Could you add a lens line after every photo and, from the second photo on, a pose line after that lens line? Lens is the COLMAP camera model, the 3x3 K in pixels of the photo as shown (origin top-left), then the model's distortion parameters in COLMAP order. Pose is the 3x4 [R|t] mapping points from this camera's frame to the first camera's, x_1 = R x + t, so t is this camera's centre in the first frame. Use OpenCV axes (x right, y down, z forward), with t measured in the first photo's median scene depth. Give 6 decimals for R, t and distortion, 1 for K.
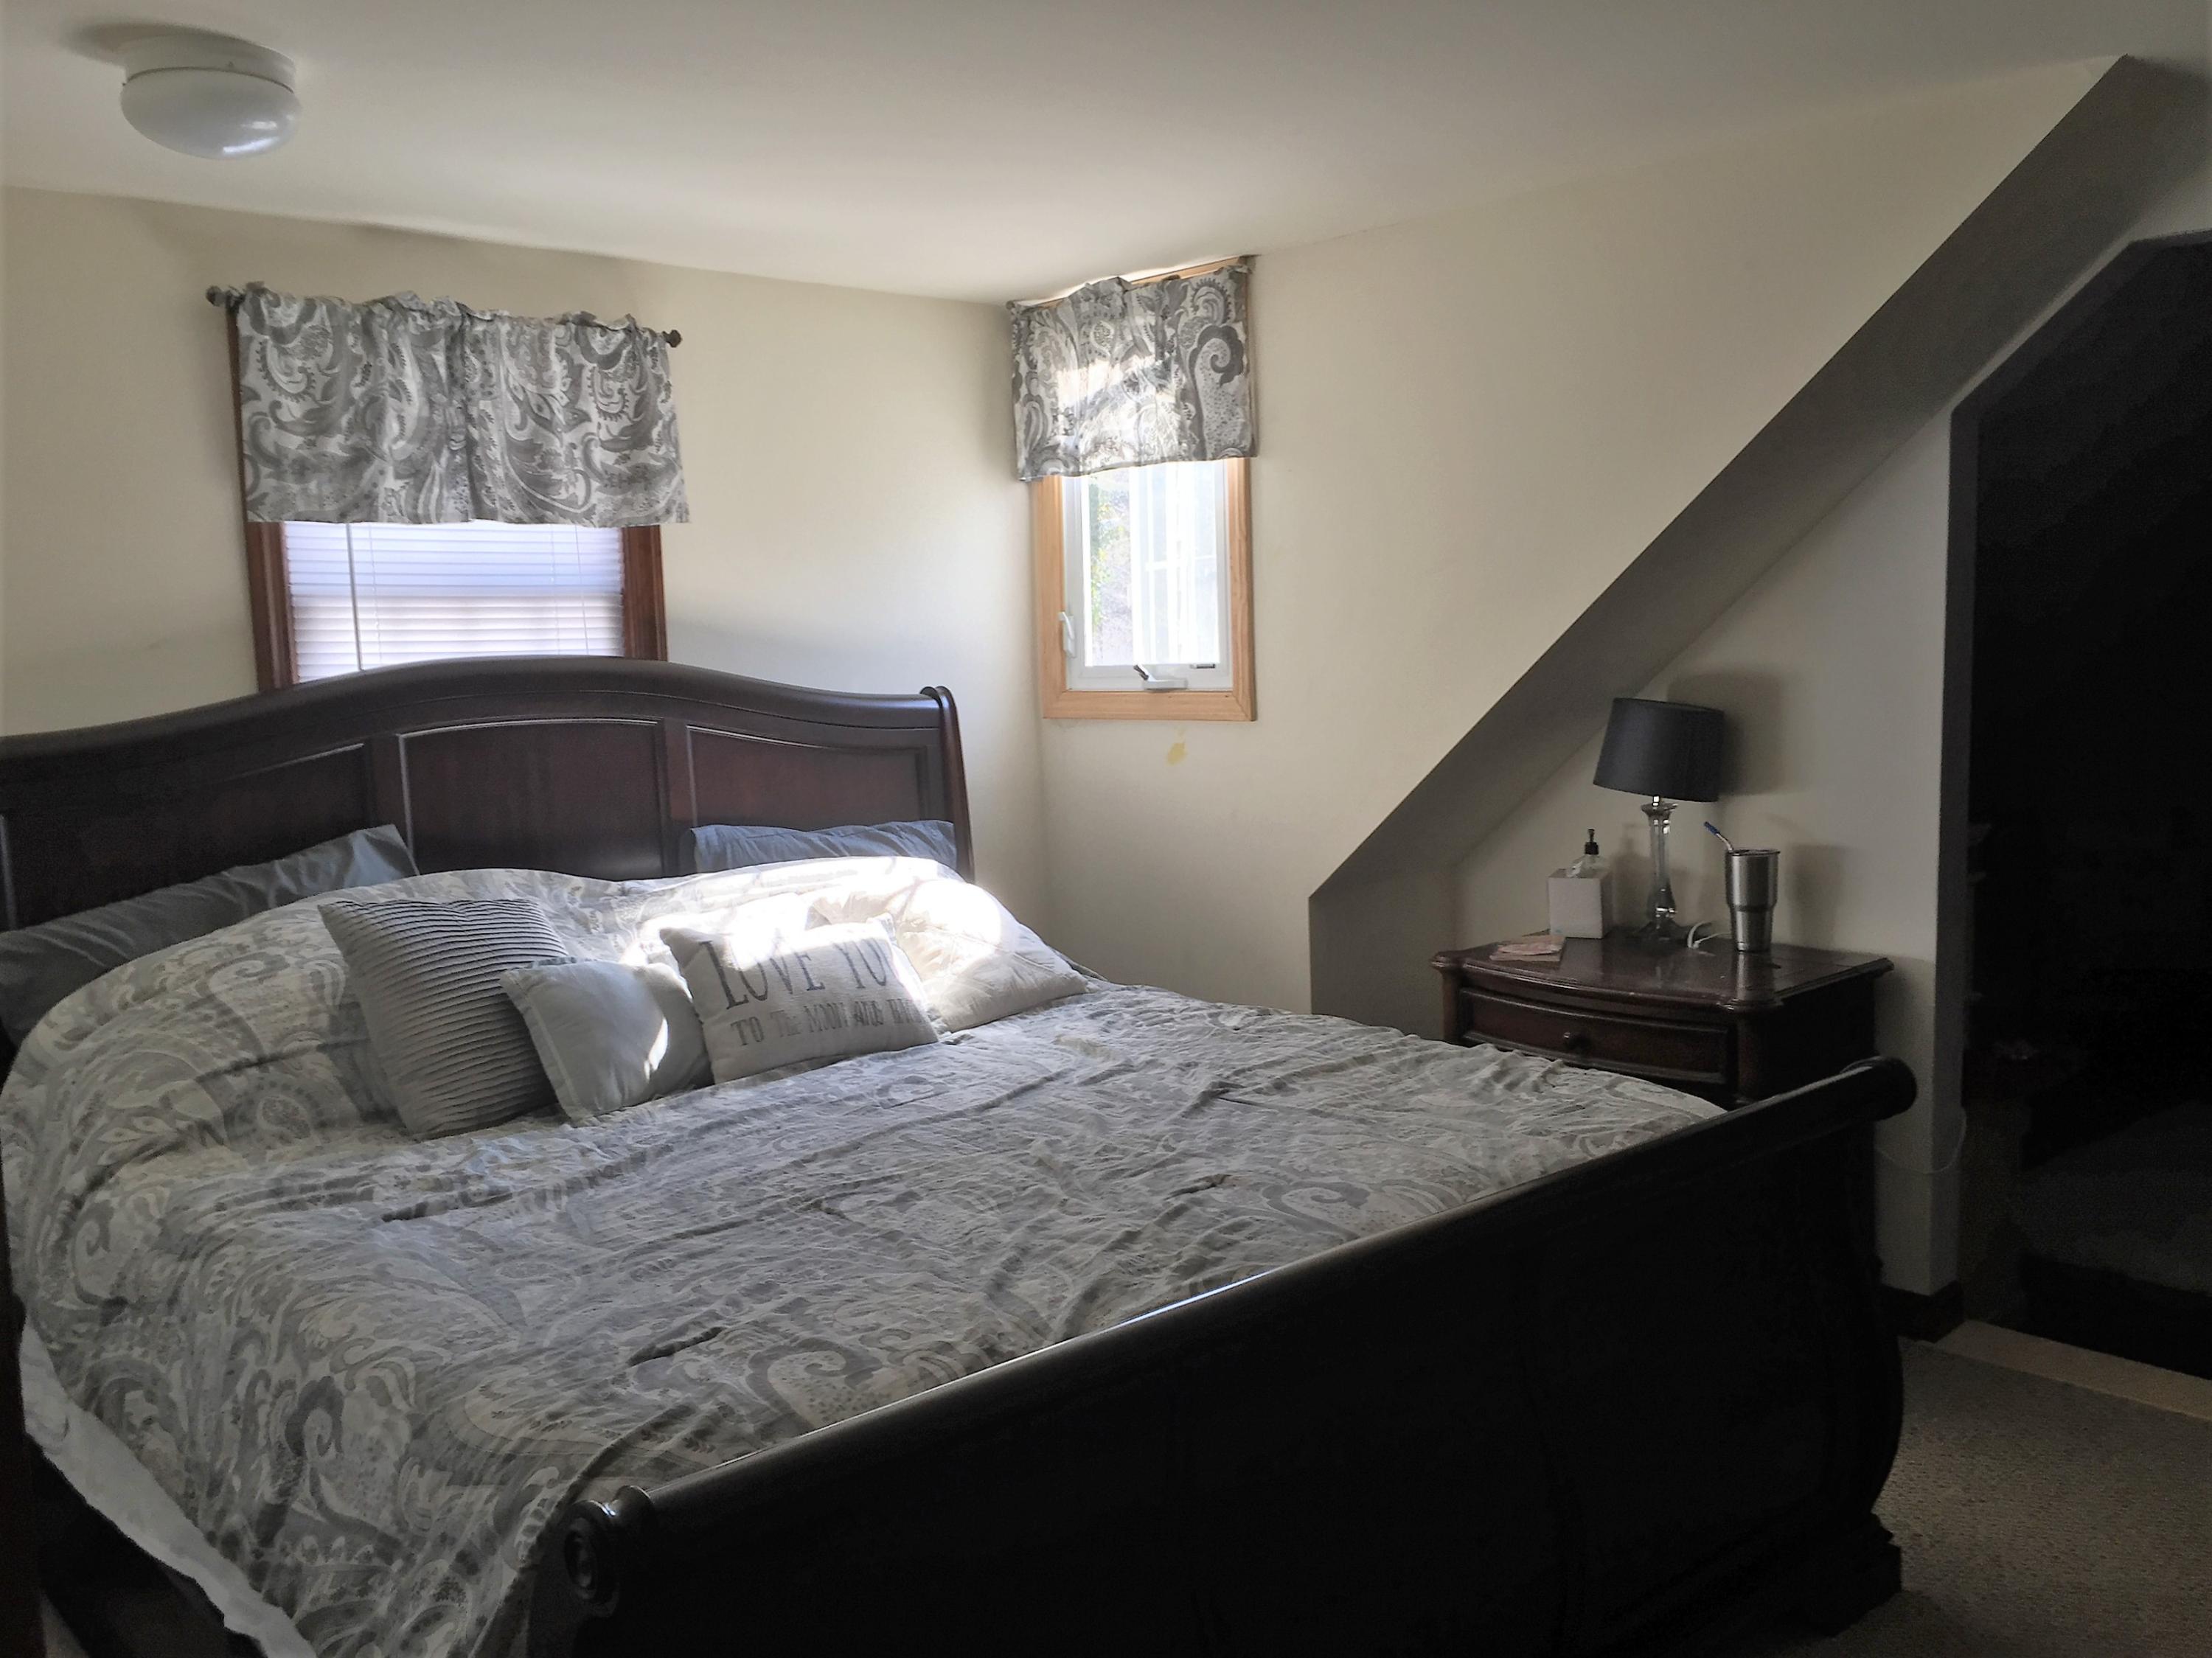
lens RADIAL K [[1916.9, 0, 1107.4], [0, 1916.9, 830.6], [0, 0, 1]] dist [0.045063, -0.084075]
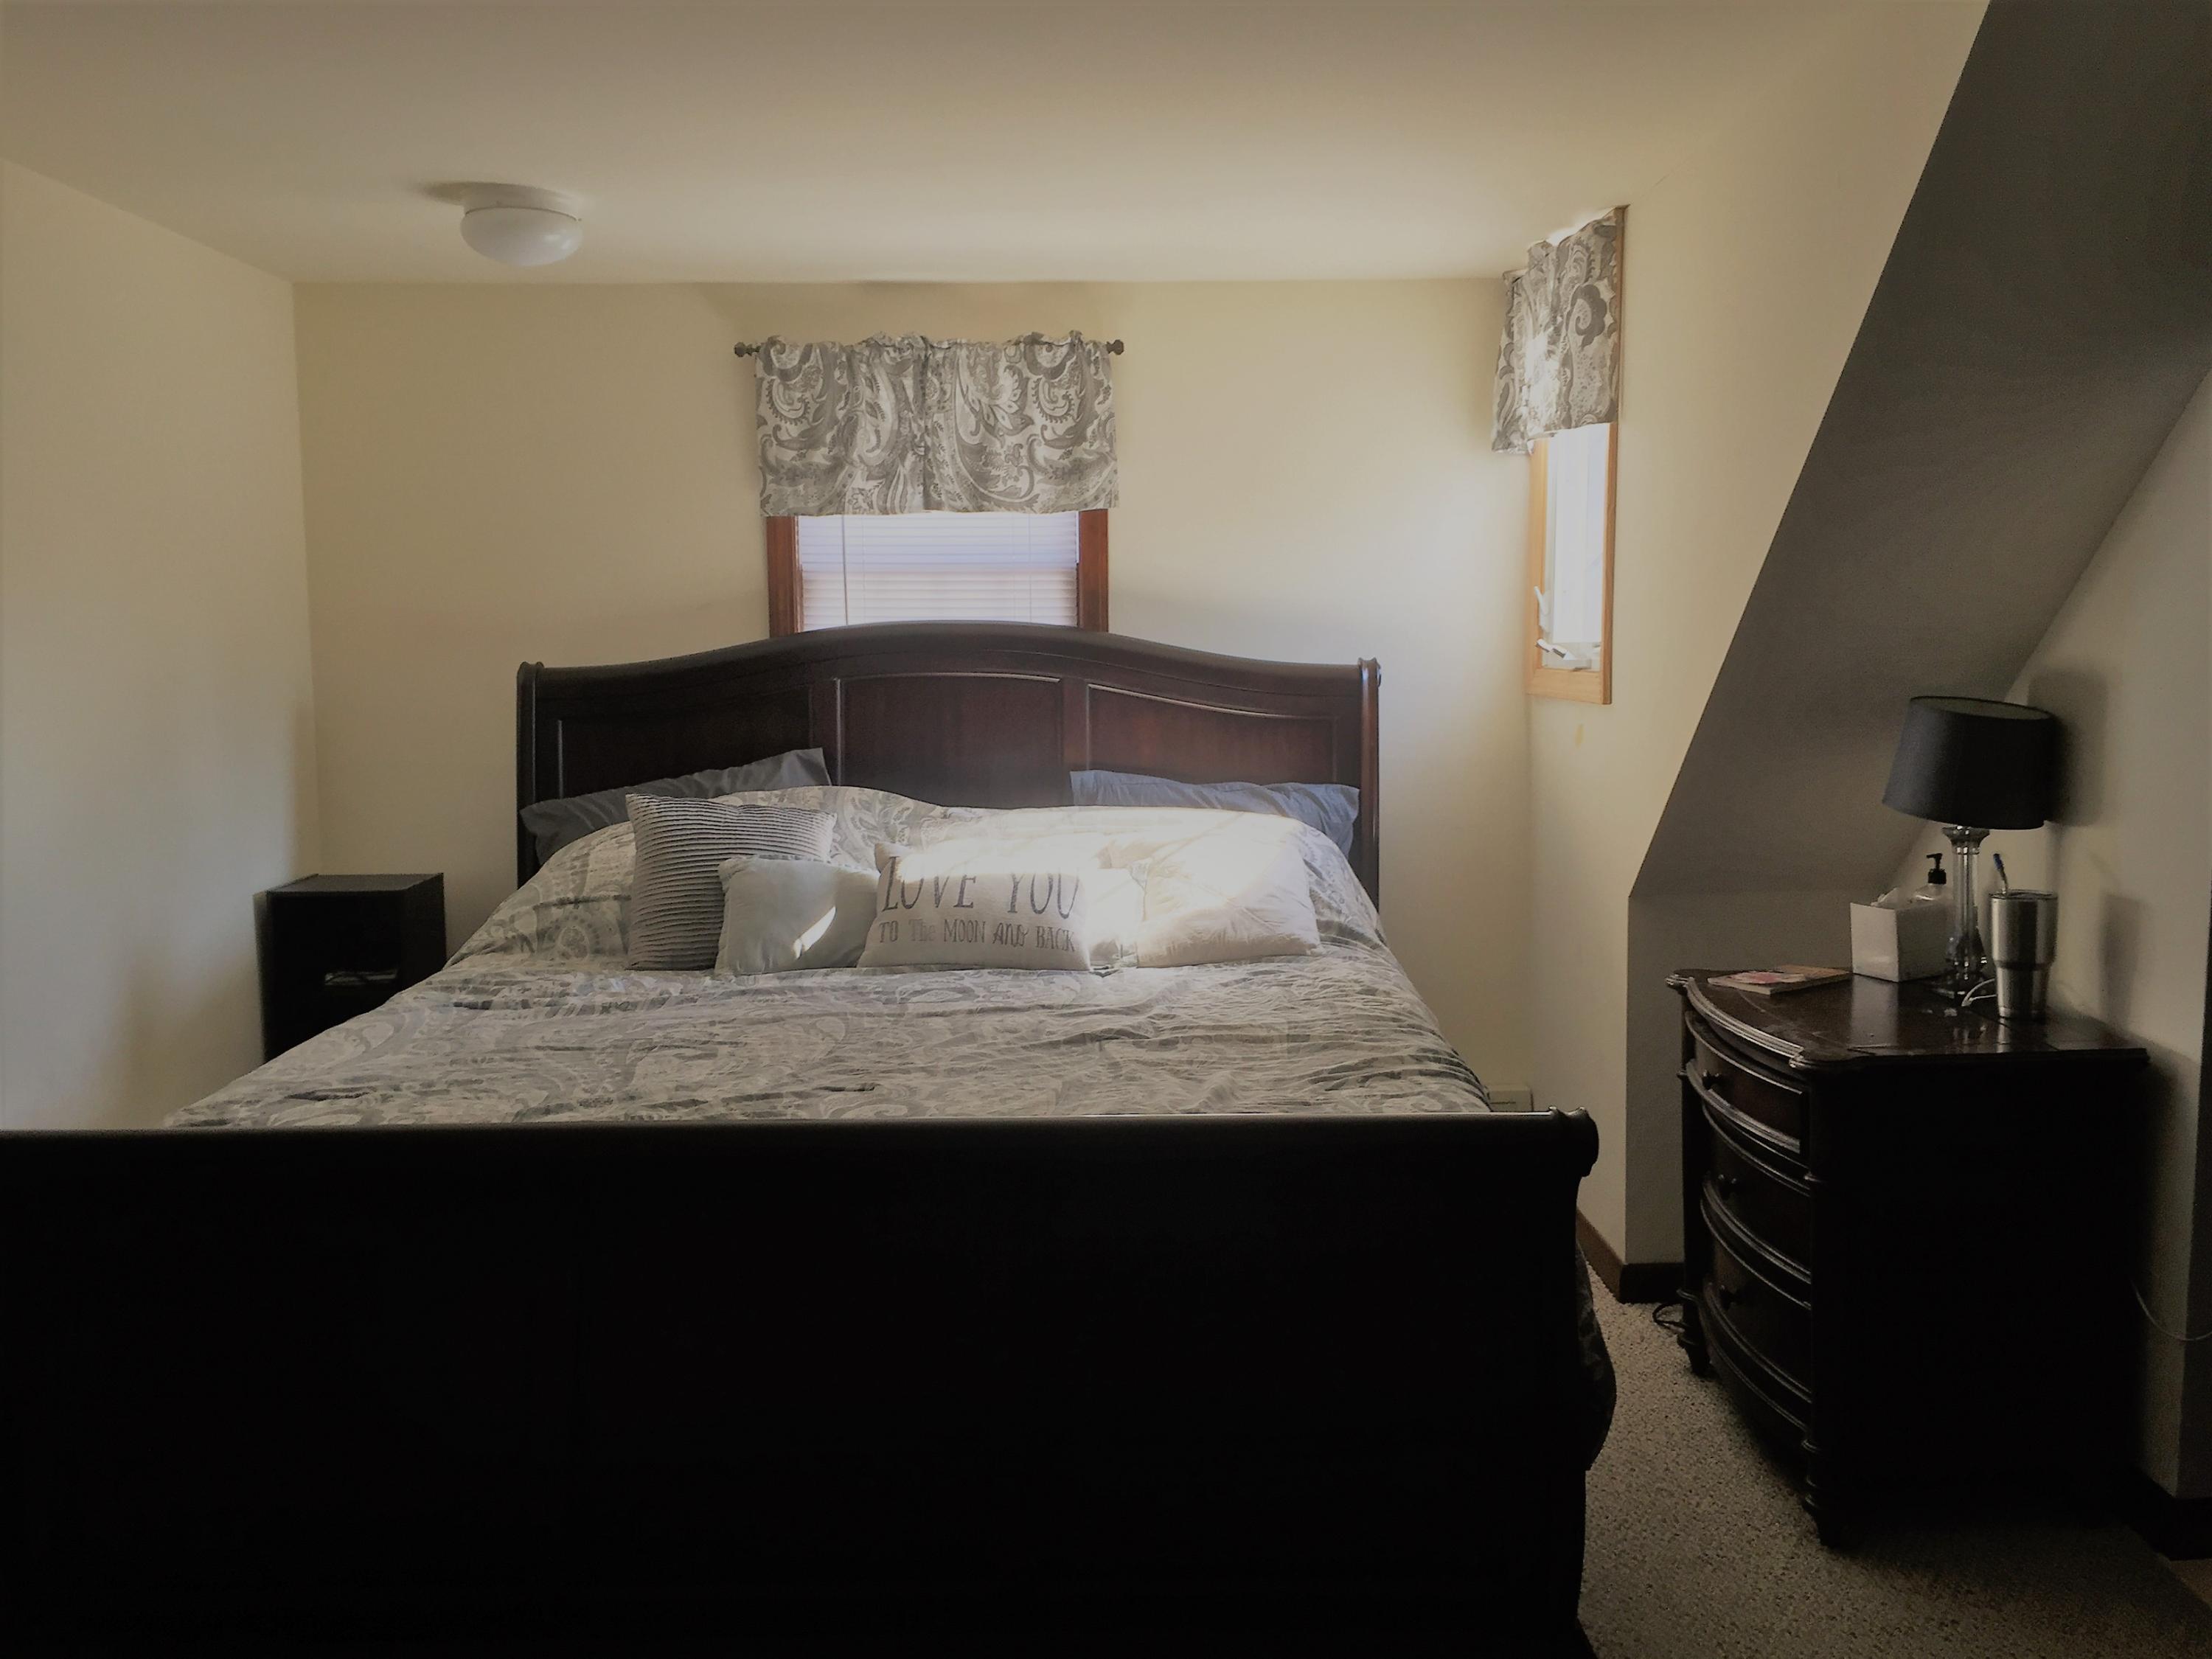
lens RADIAL K [[1917.0, 0, 1105.5], [0, 1917.0, 826.0], [0, 0, 1]] dist [0.045063, -0.084075]
pose [[0.738646, 0.090325, -0.668015, 0.598479], [-0.080993, 0.995695, 0.045076, -0.023221], [0.669211, 0.020809, 0.742781, 0.157349]]
